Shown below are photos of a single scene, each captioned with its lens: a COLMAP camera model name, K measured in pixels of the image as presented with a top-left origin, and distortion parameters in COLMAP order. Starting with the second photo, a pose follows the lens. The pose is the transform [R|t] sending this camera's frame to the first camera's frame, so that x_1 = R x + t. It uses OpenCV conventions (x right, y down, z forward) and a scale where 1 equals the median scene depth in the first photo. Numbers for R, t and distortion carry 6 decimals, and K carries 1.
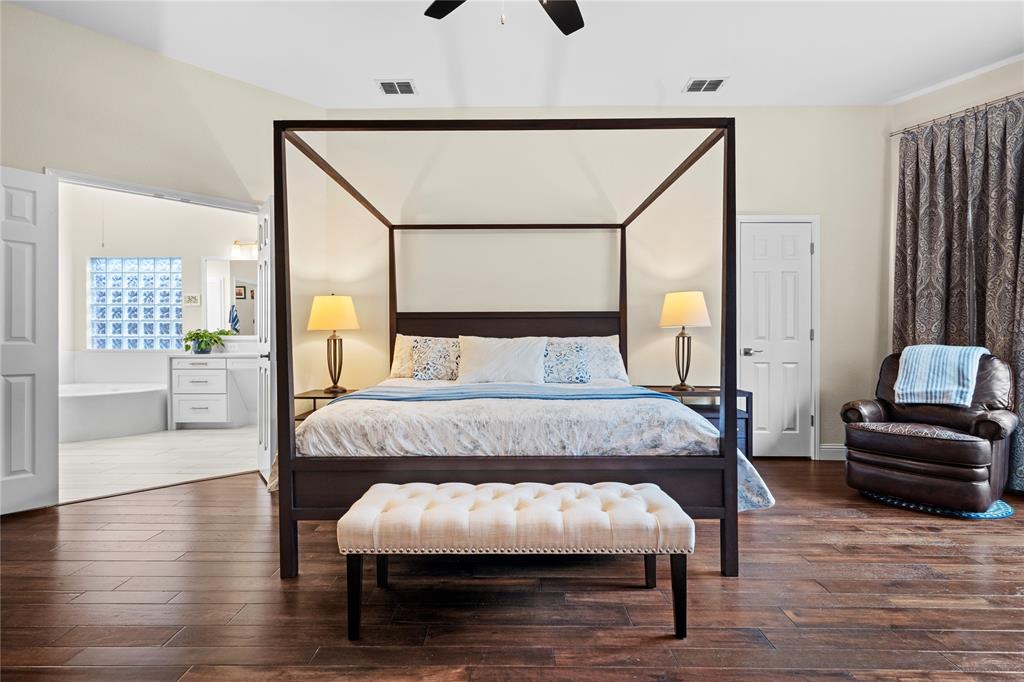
lens RADIAL K [[517.3, 0, 516.8], [0, 517.3, 342.4], [0, 0, 1]] dist [0.002812, 0.000644]
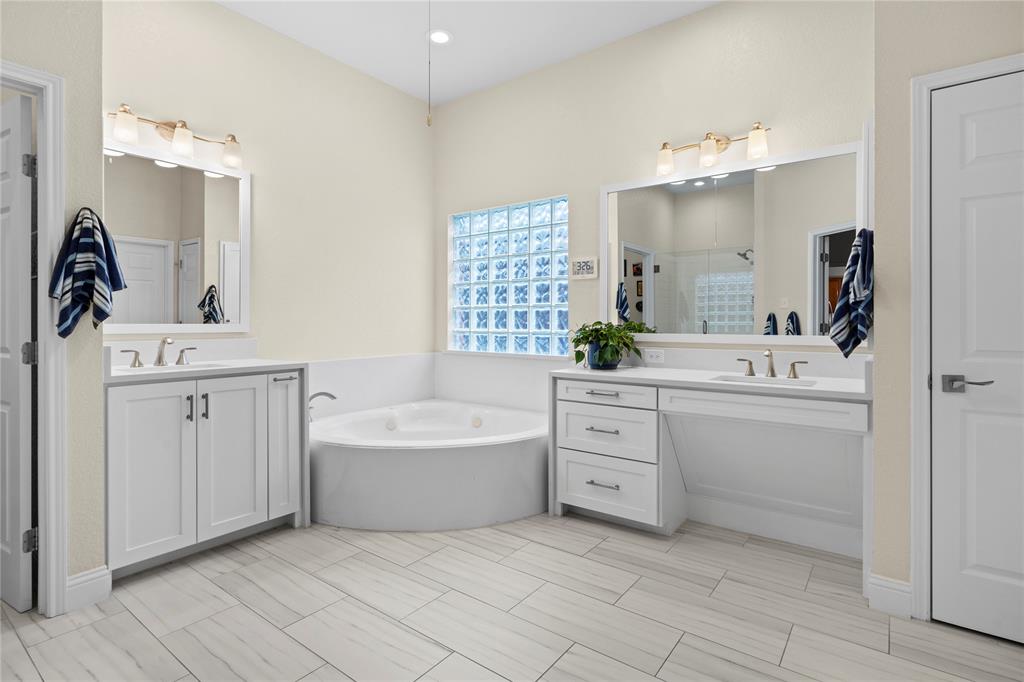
lens RADIAL K [[517.3, 0, 511.6], [0, 517.3, 332.6], [0, 0, 1]] dist [0.002812, 0.000644]
pose [[0.801620, 0.014692, -0.597653, -0.349885], [-0.007328, 0.999864, 0.014751, -0.020332], [0.597789, -0.007445, 0.801619, 0.497530]]
